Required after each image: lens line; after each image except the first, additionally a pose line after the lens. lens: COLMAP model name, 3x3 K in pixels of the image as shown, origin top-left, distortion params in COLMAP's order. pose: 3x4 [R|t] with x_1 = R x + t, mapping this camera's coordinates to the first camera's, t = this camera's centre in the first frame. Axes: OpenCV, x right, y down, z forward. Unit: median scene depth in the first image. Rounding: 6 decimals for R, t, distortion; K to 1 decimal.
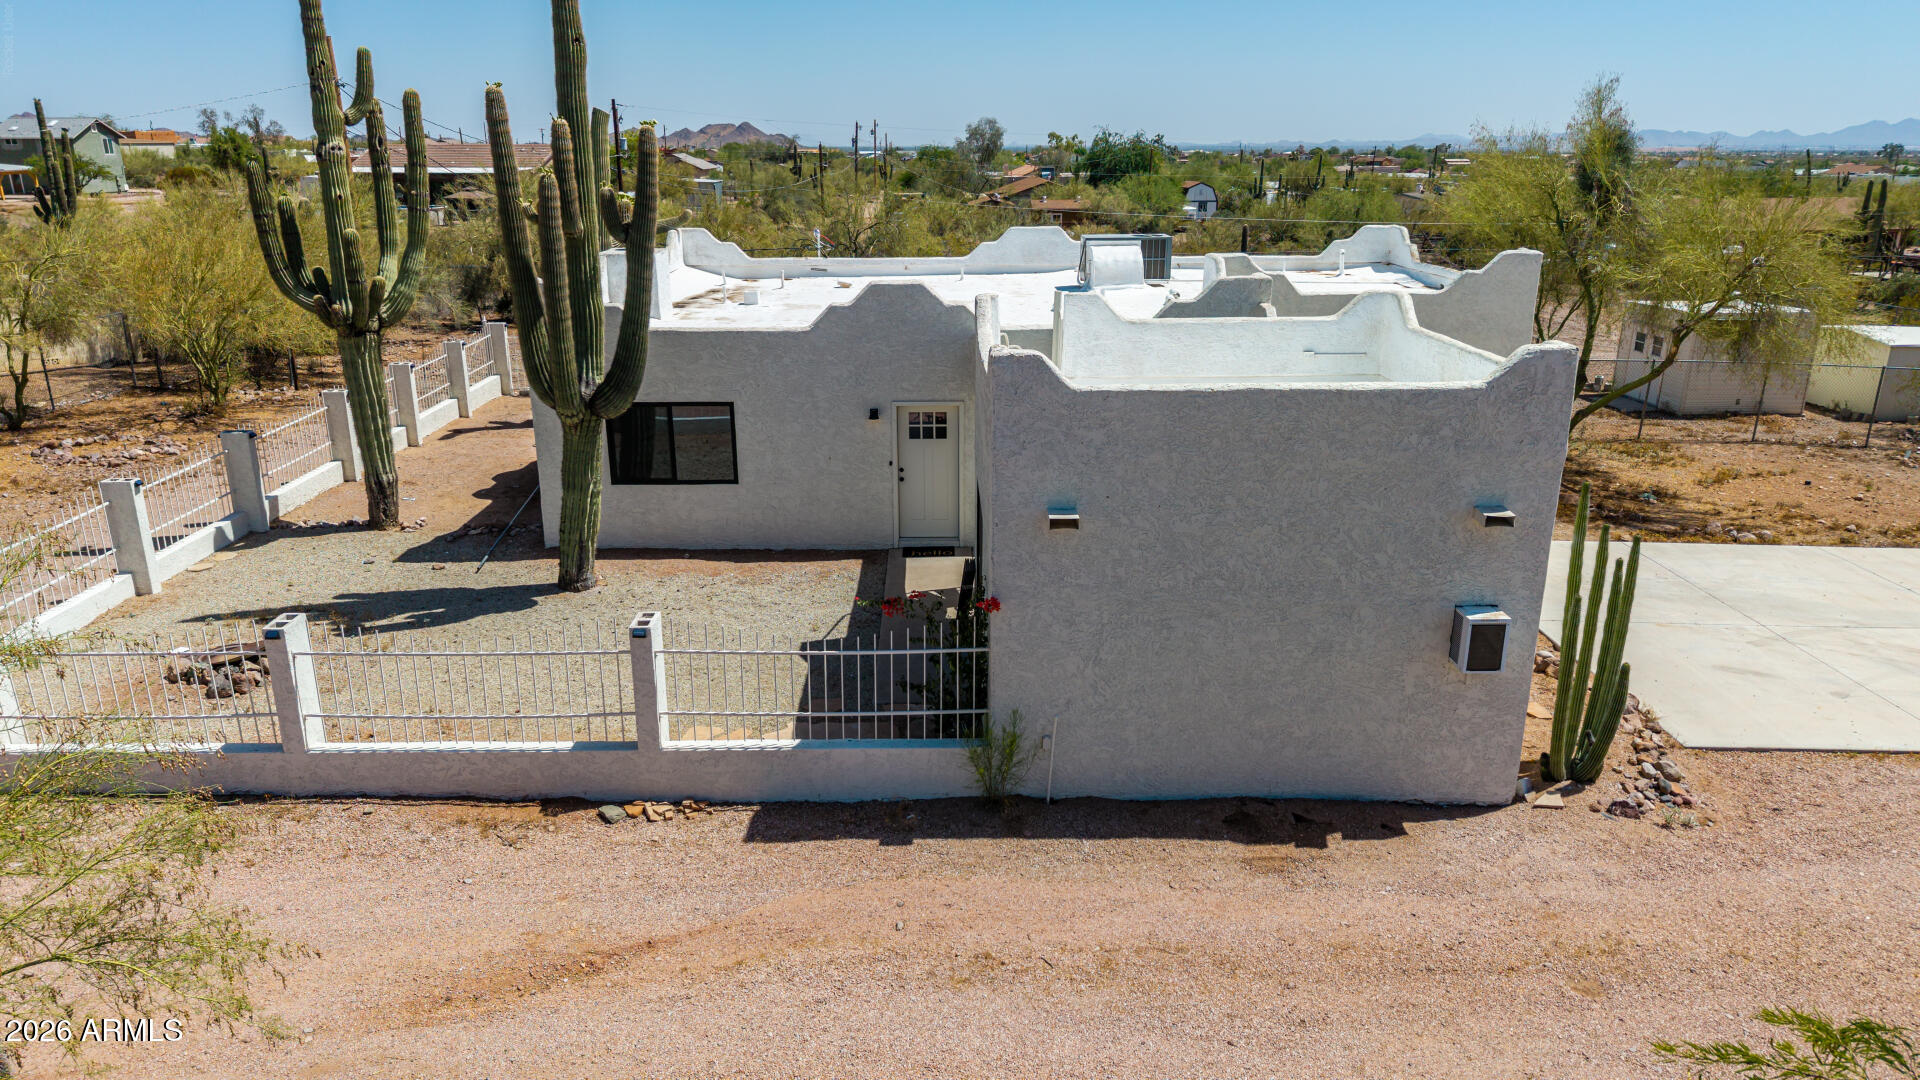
lens RADIAL K [[1301.5, 0, 953.3], [0, 1301.5, 533.0], [0, 0, 1]] dist [0.025610, -0.032084]
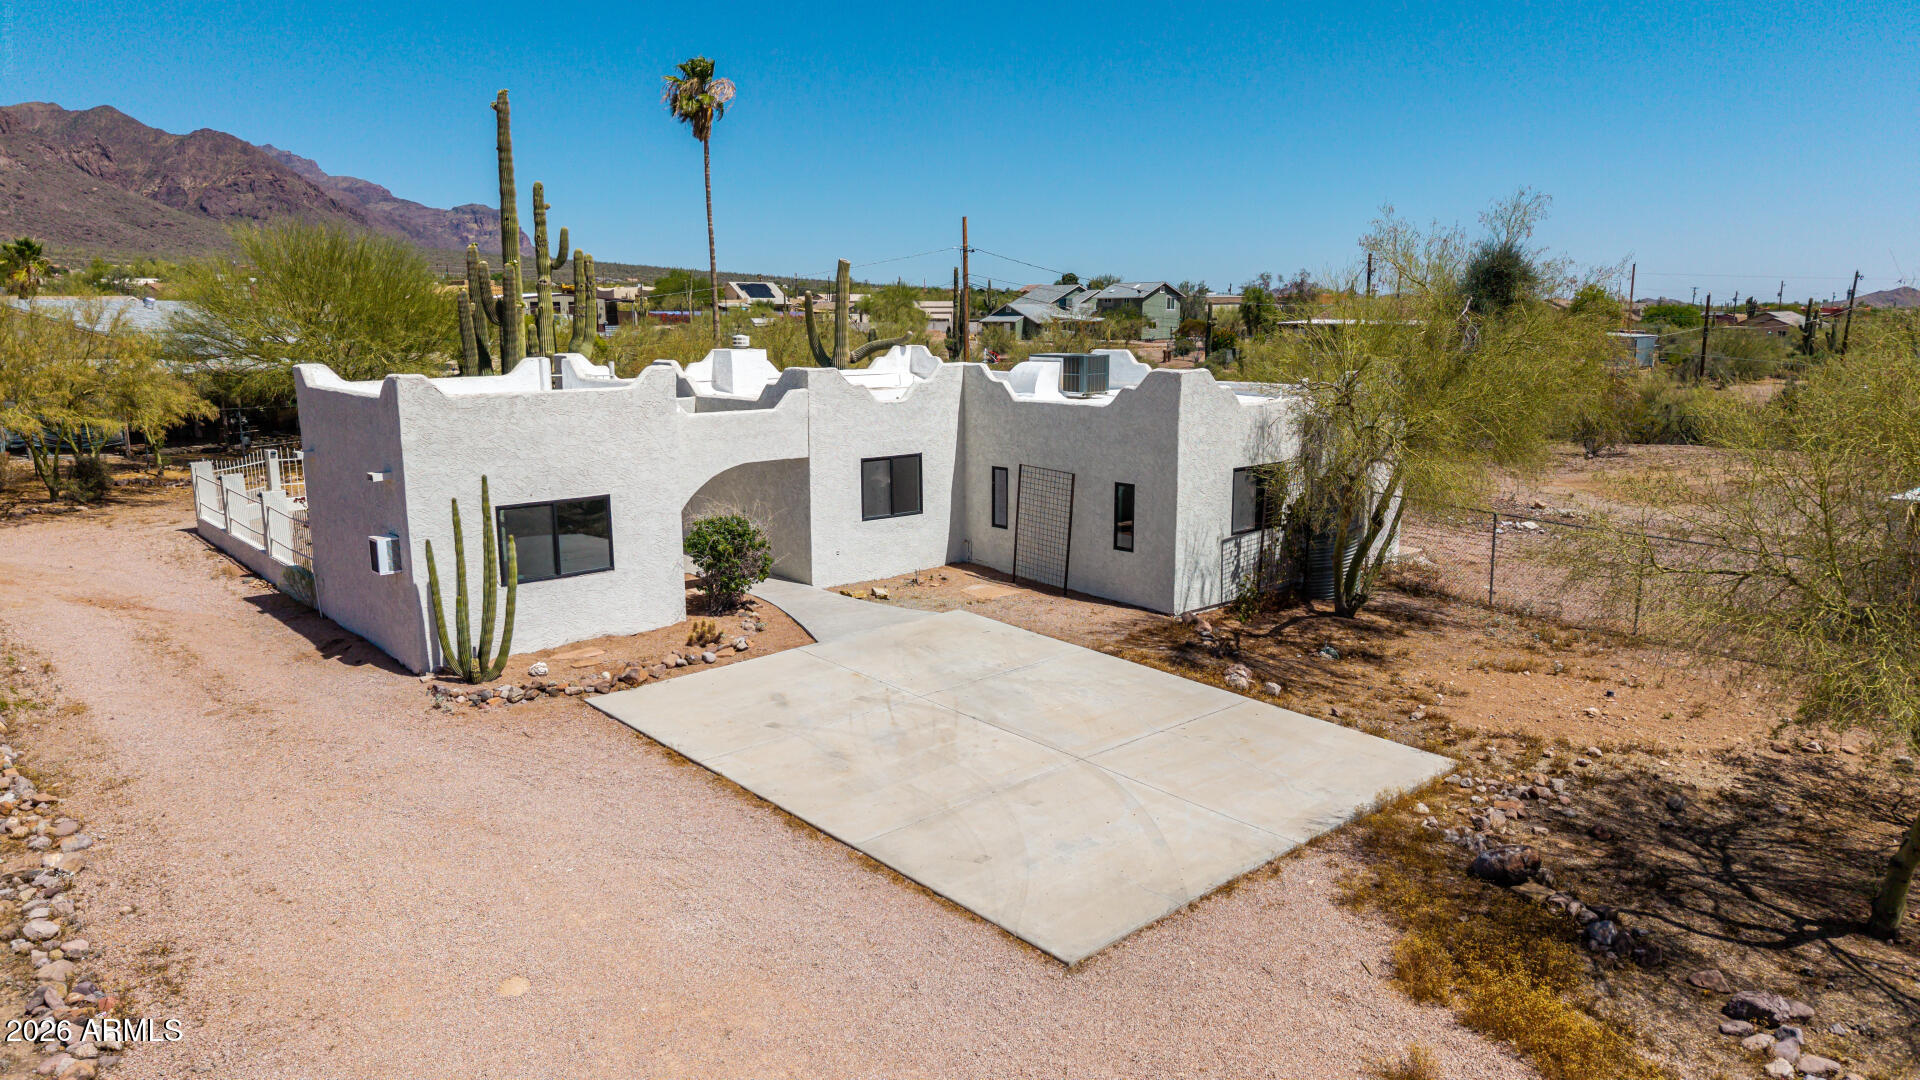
lens RADIAL K [[1301.5, 0, 953.3], [0, 1301.5, 533.0], [0, 0, 1]] dist [0.025610, -0.032084]
pose [[0.648888, 0.130431, -0.749621, 1.294891], [-0.217989, 0.975768, -0.018916, -0.042576], [0.728989, 0.175684, 0.661597, 0.268196]]
